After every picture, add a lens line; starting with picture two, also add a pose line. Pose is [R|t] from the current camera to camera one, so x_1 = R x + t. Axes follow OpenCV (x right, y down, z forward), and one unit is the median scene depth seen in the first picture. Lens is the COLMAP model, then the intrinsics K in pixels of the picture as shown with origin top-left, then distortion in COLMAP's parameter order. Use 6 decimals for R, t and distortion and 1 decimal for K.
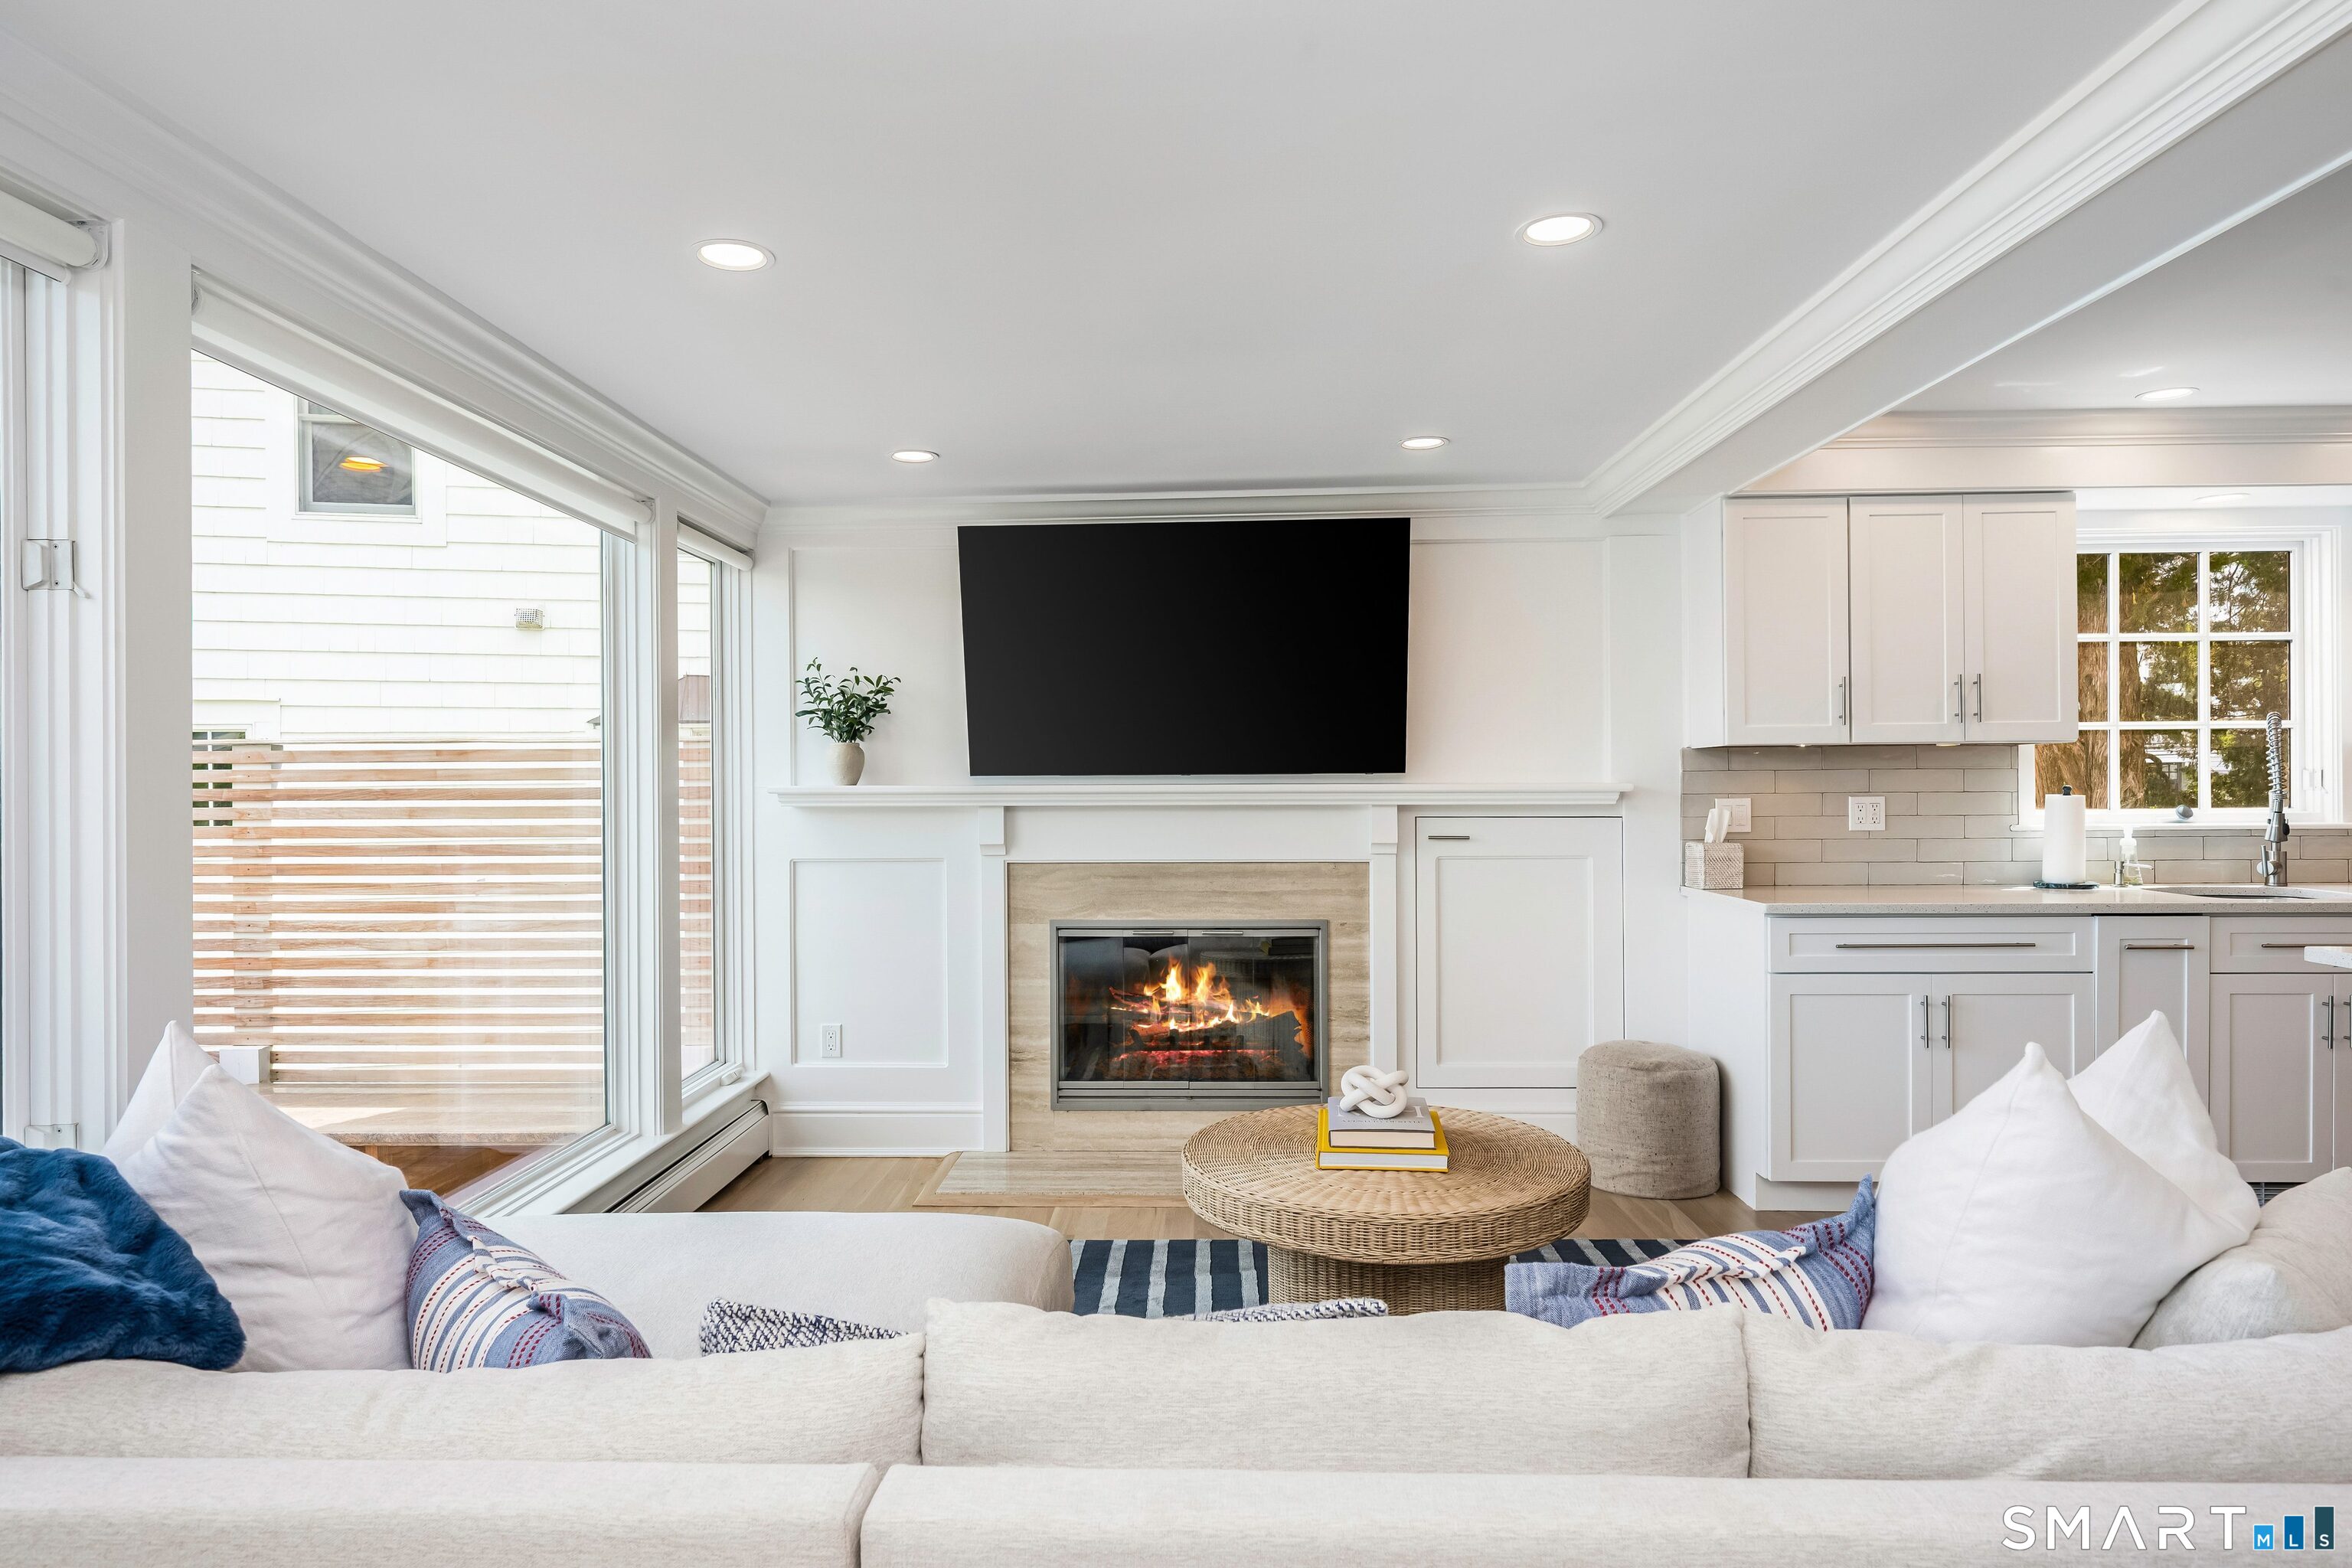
lens RADIAL K [[1428.9, 0, 1176.0], [0, 1428.9, 784.0], [0, 0, 1]] dist [0.001461, 0.000350]
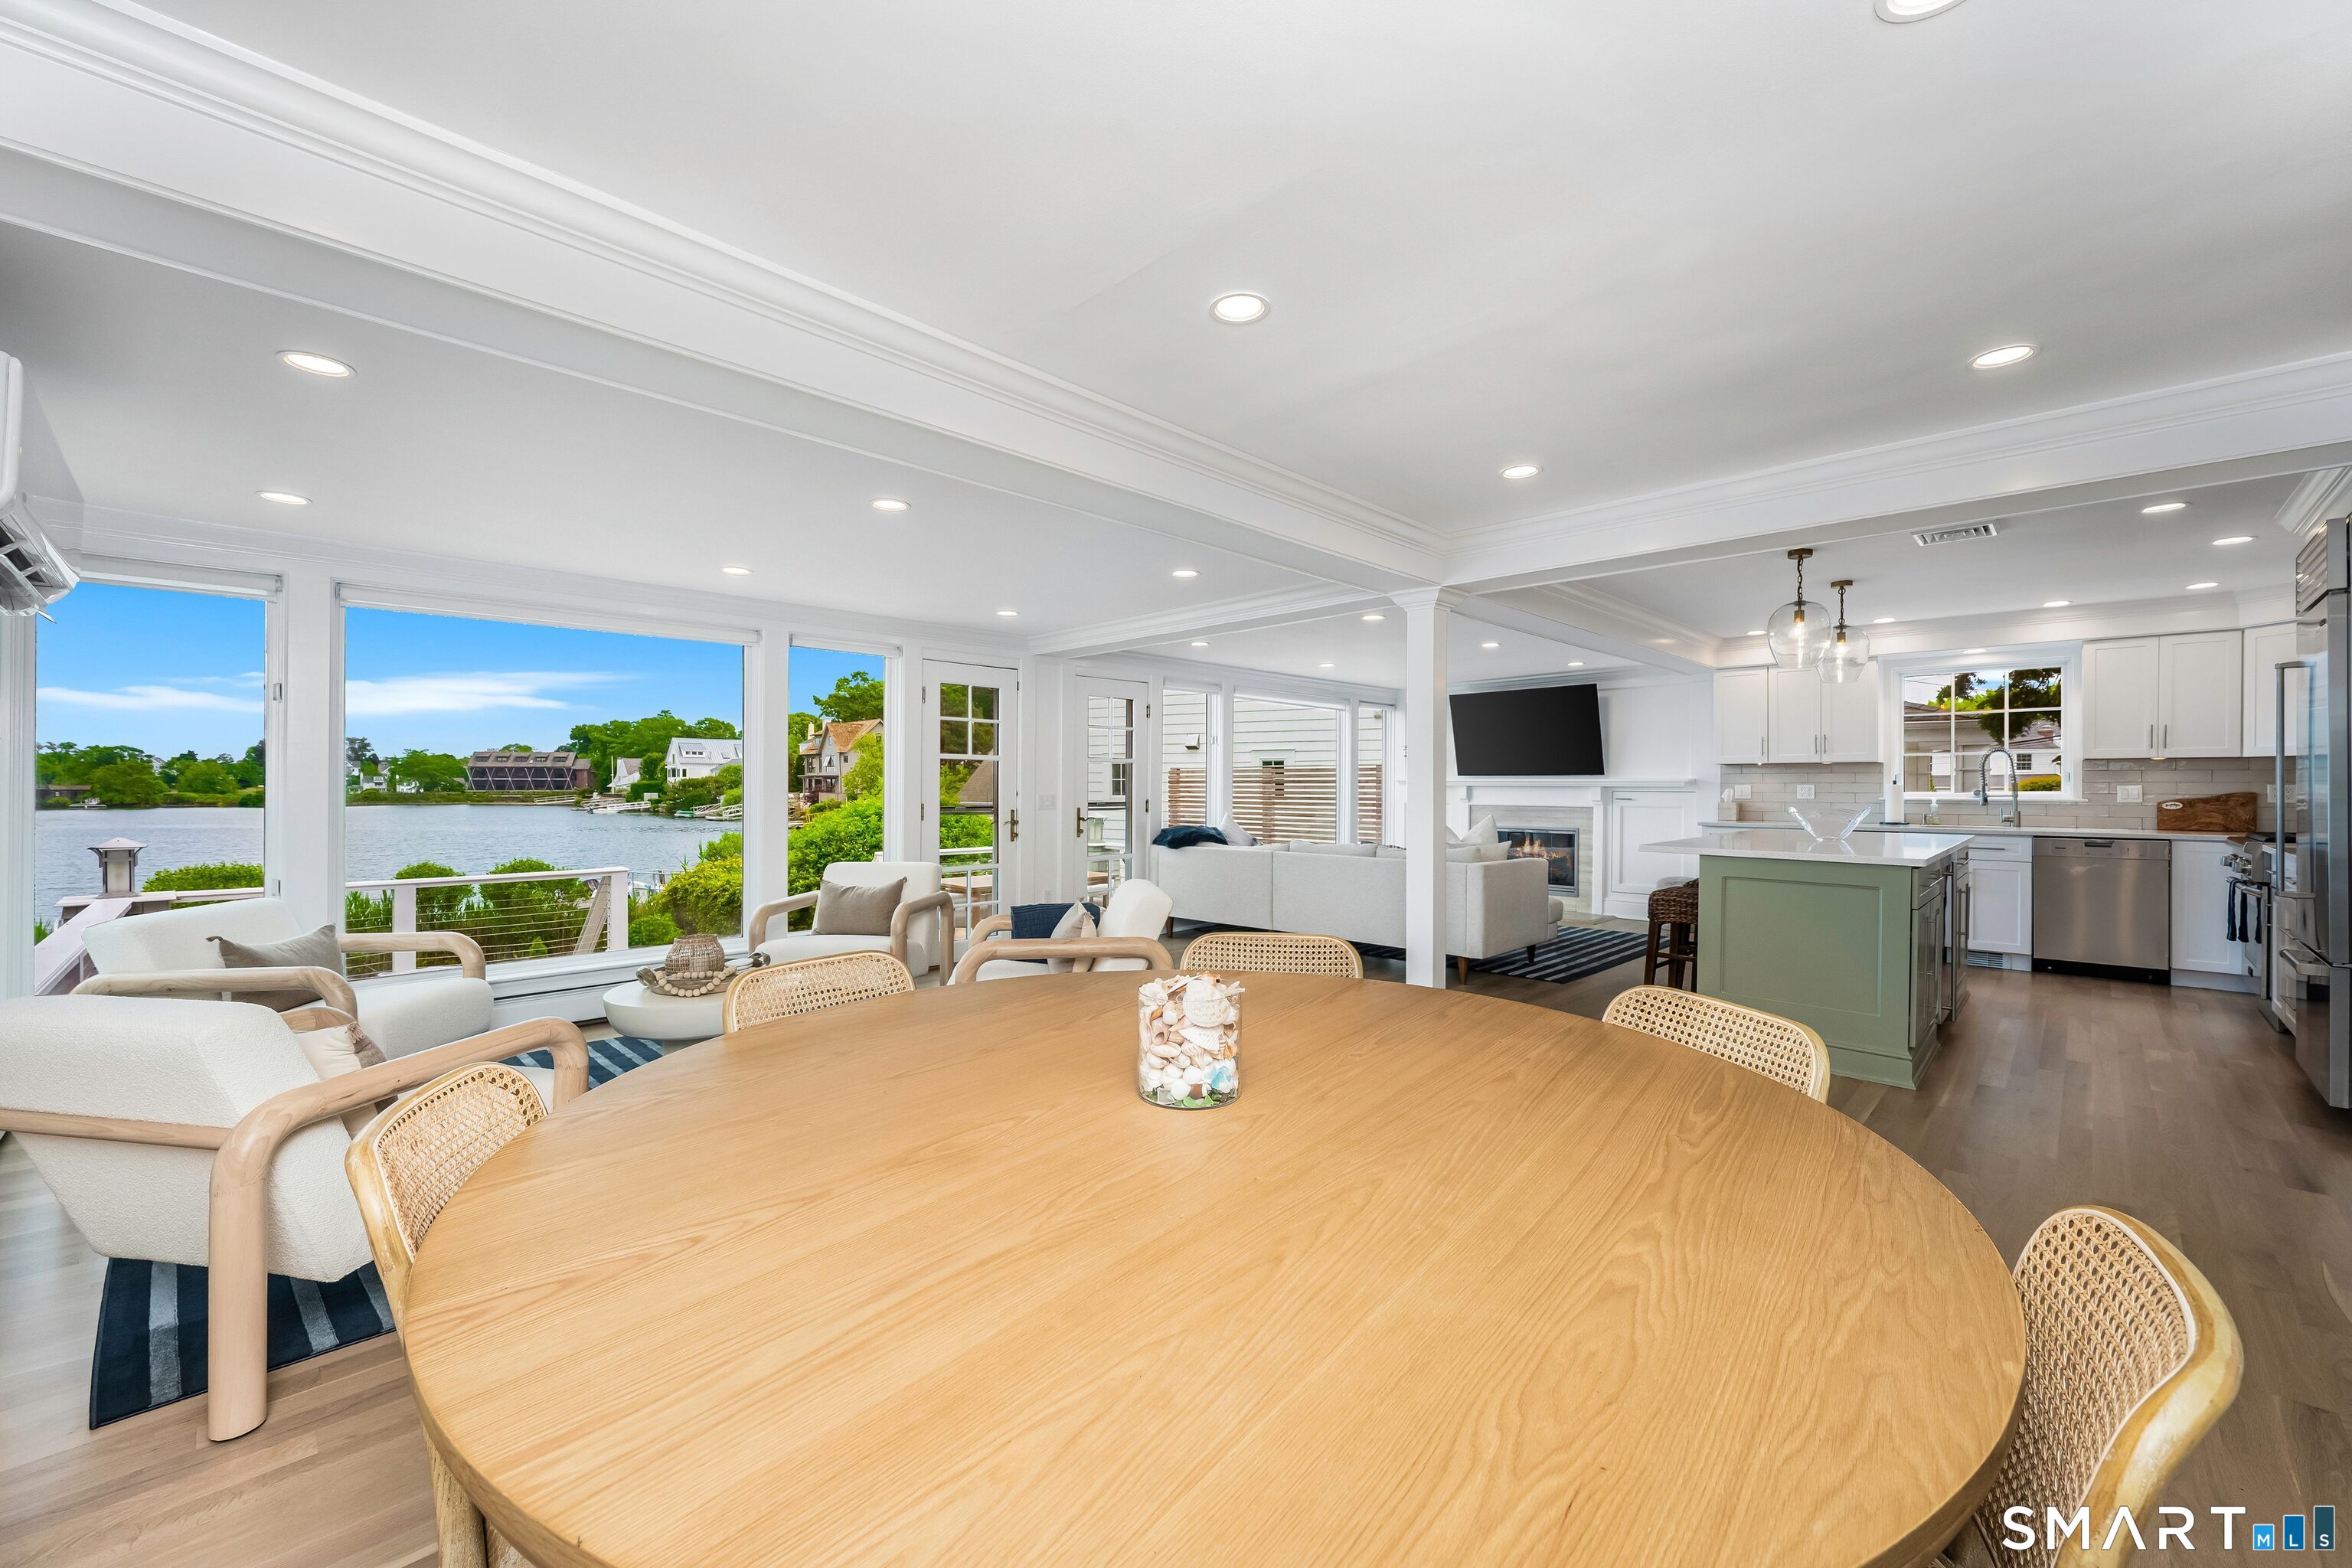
lens RADIAL K [[933.5, 0, 1173.9], [0, 933.5, 786.6], [0, 0, 1]] dist [-0.000177, 0.000055]
pose [[0.736322, 0.008612, -0.676577, 0.759448], [-0.007216, 0.999962, 0.004876, 0.011385], [0.676593, 0.001292, 0.736356, -0.869611]]
